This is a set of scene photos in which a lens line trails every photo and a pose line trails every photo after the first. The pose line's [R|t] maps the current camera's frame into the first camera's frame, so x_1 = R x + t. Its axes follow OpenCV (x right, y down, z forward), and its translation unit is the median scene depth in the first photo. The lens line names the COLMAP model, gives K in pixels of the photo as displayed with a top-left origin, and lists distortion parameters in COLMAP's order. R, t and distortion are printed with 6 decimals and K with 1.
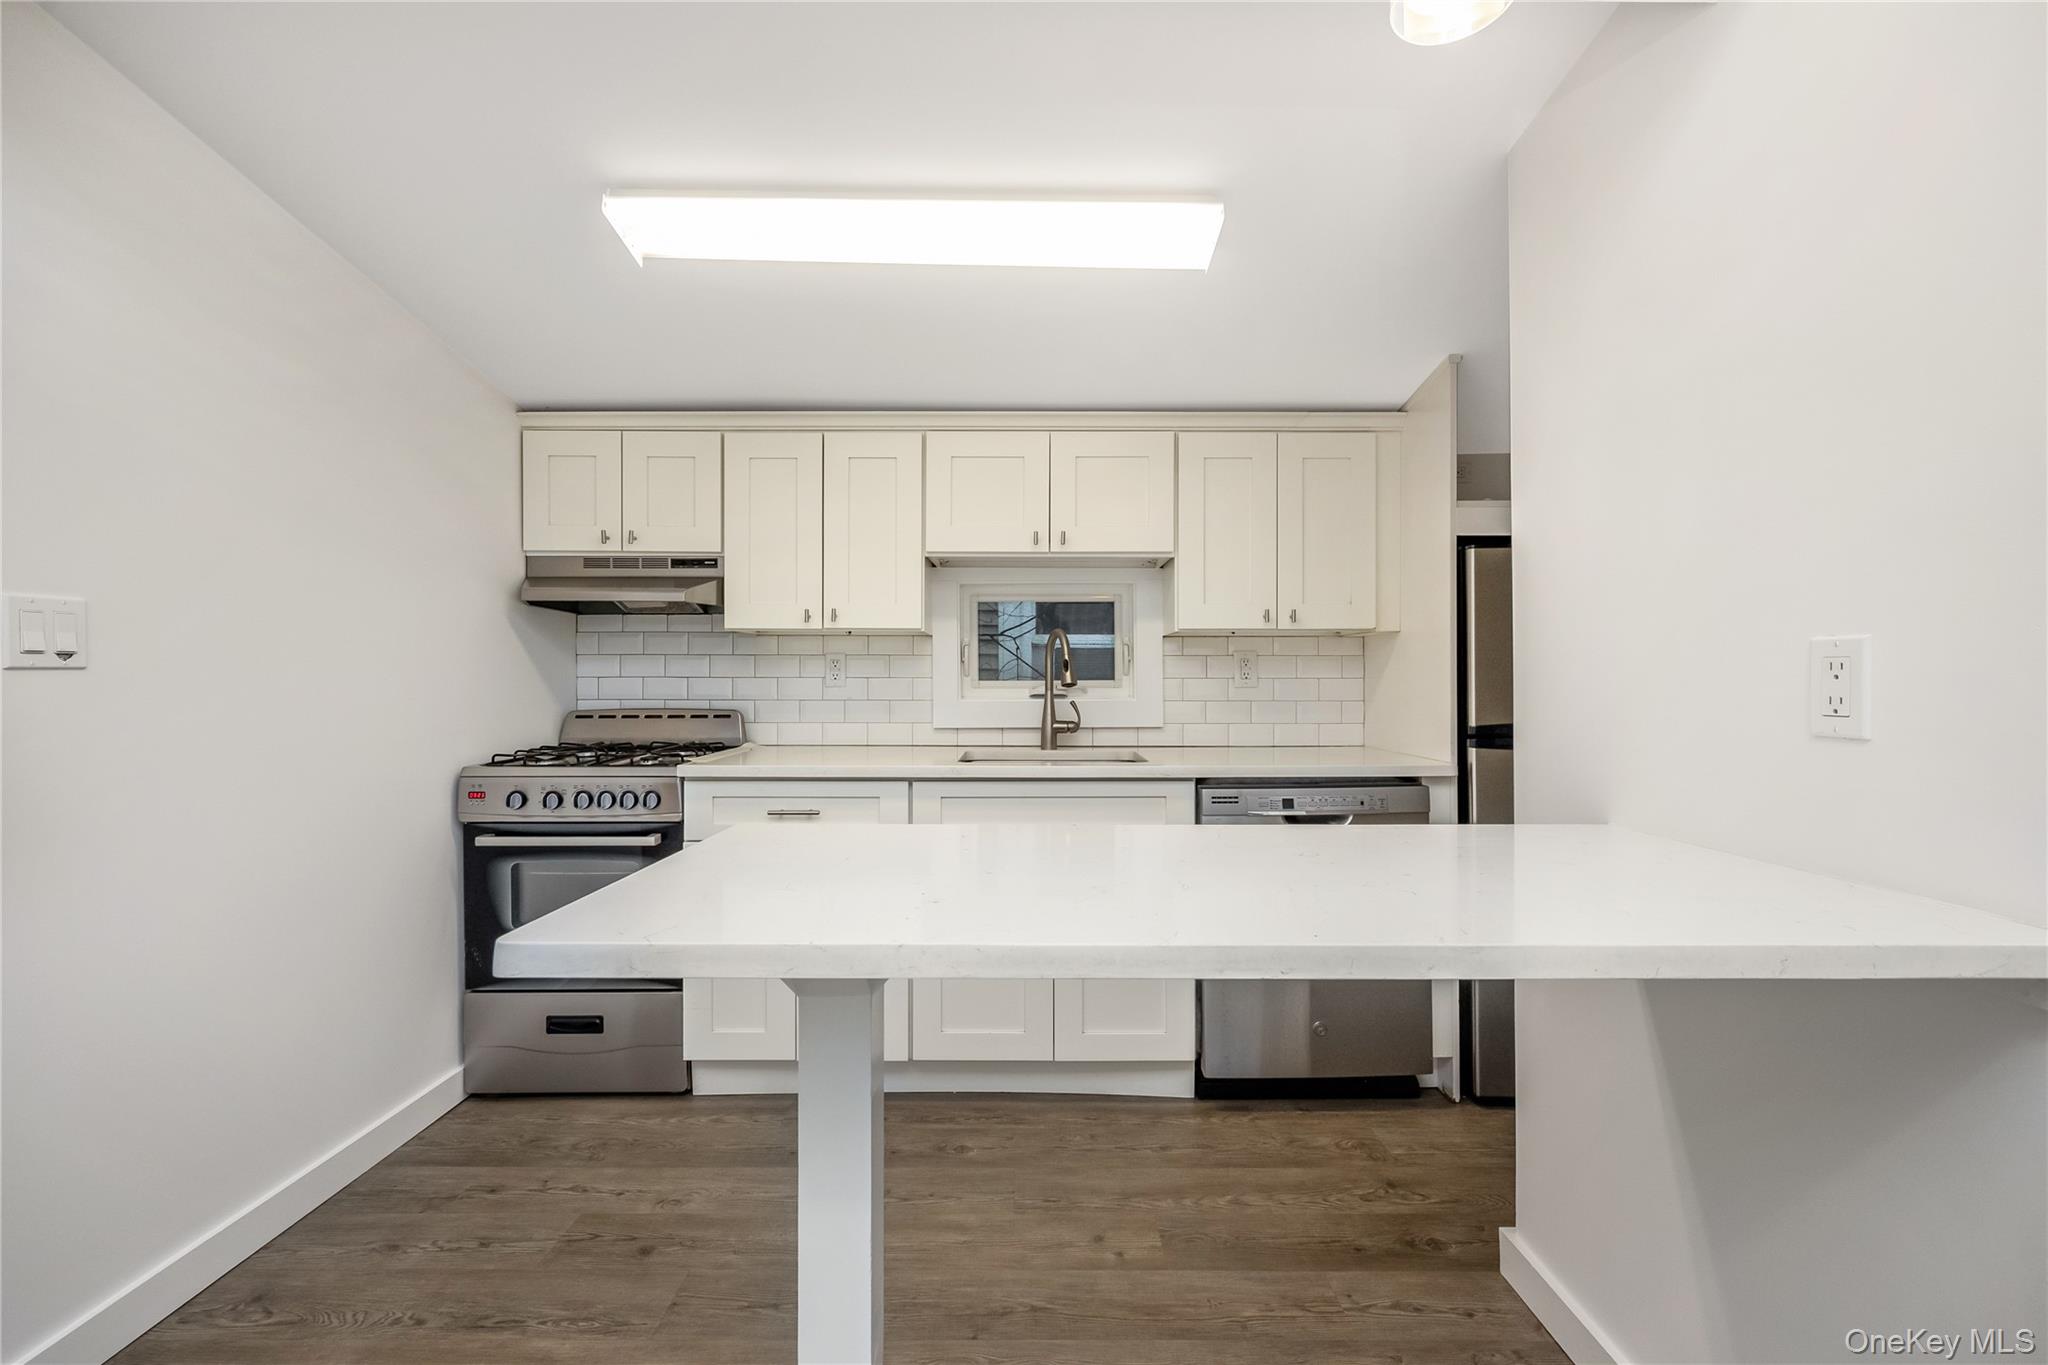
lens RADIAL K [[855.0, 0, 1027.3], [0, 855.0, 680.8], [0, 0, 1]] dist [-0.002665, -0.000234]
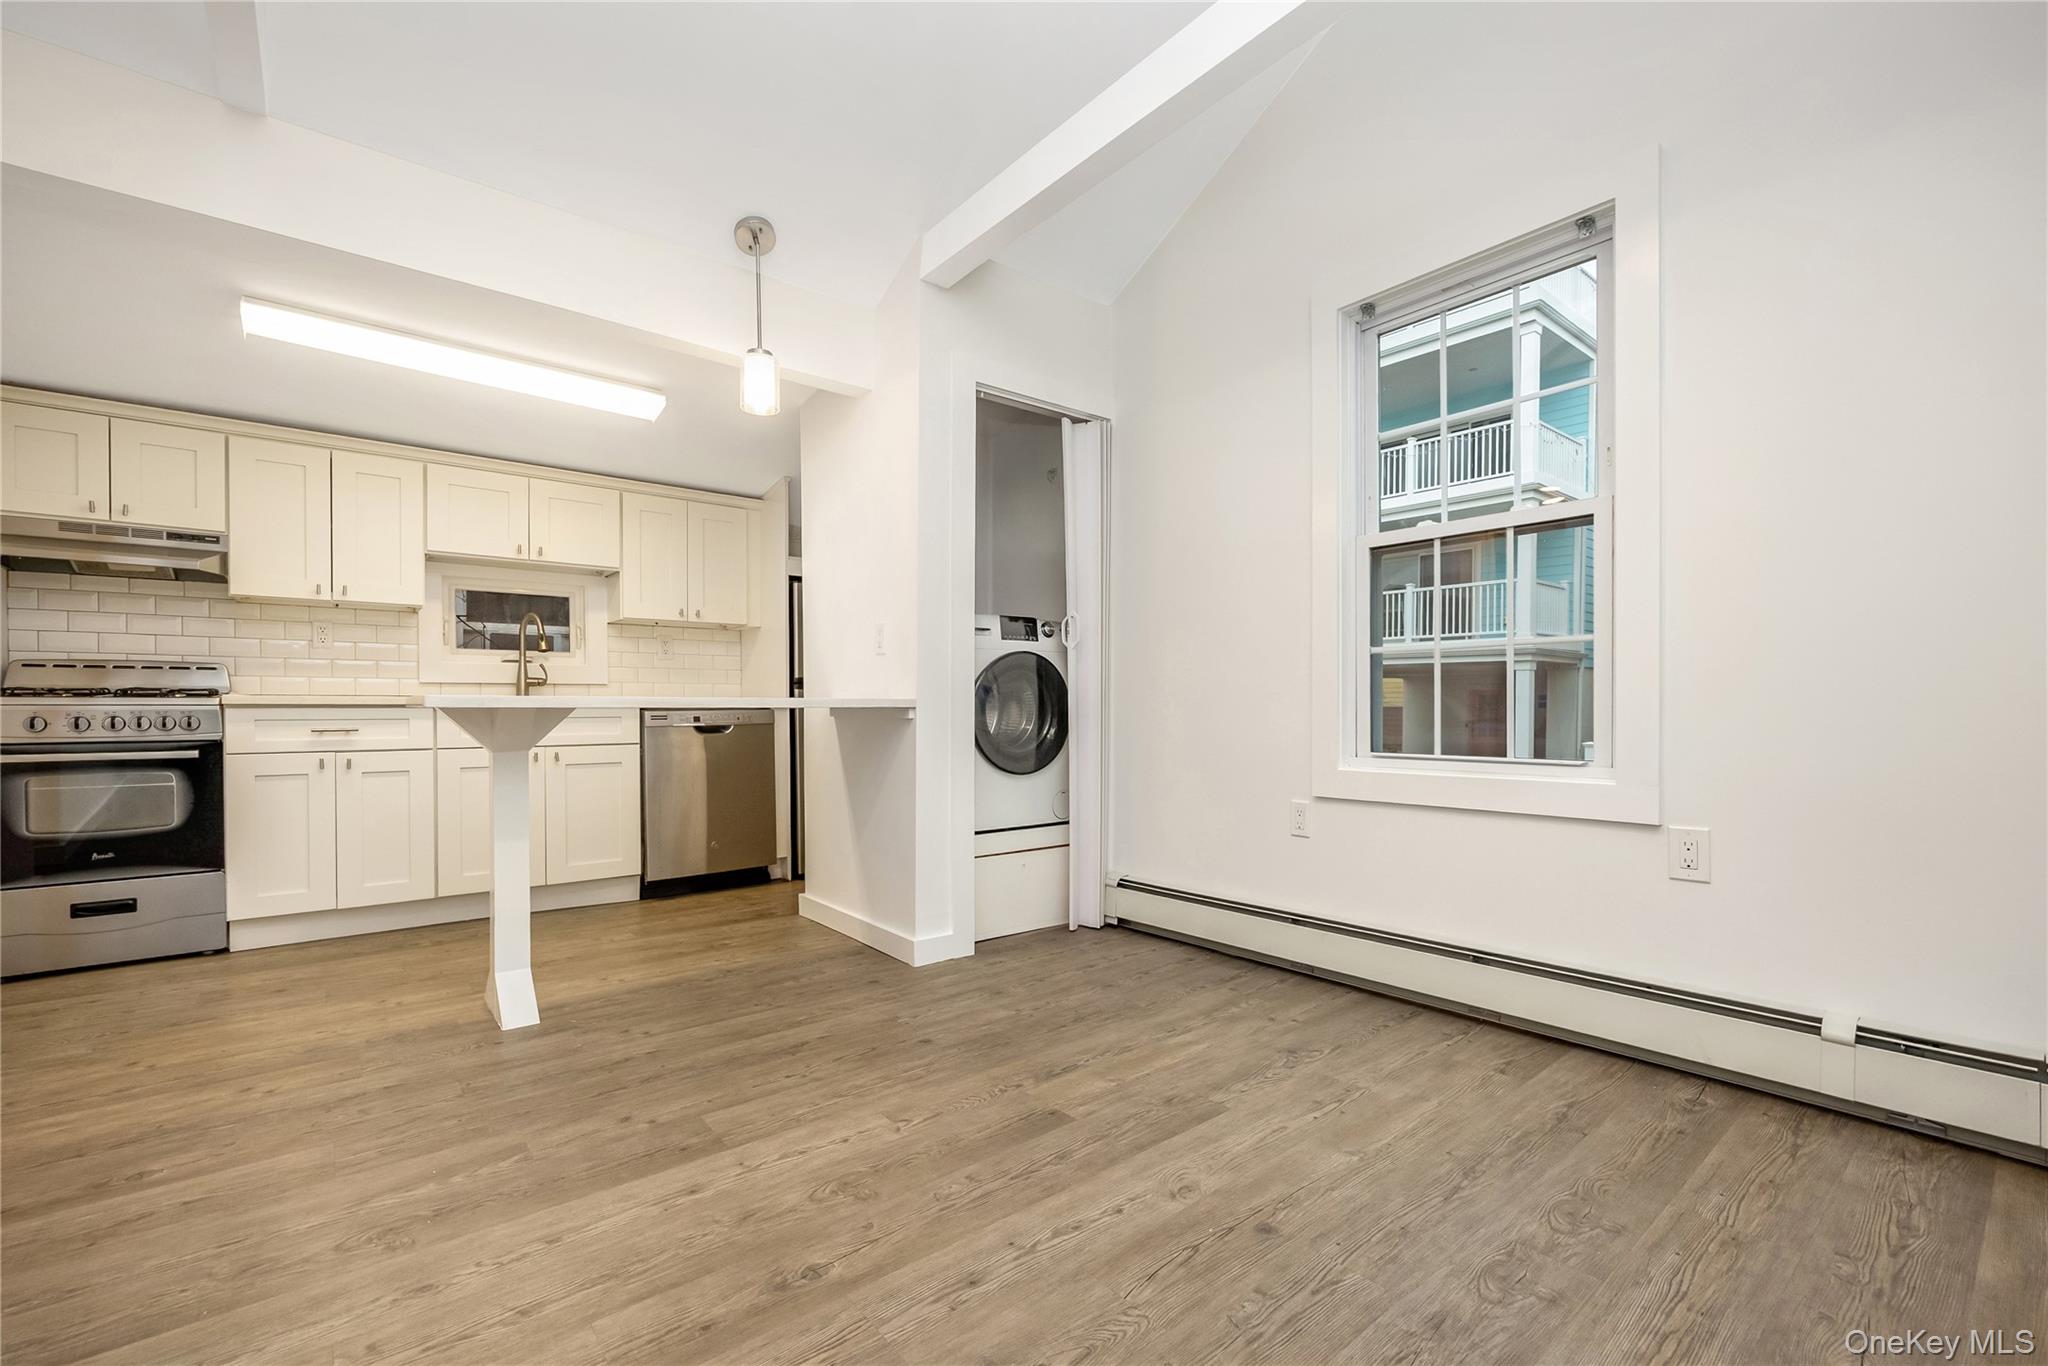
lens RADIAL K [[863.0, 0, 1034.3], [0, 863.0, 714.0], [0, 0, 1]] dist [-0.002783, -0.000365]
pose [[0.770525, -0.008225, 0.637357, -0.252738], [-0.001514, 0.999890, 0.014733, 0.092458], [-0.637408, -0.012317, 0.770428, -0.704660]]
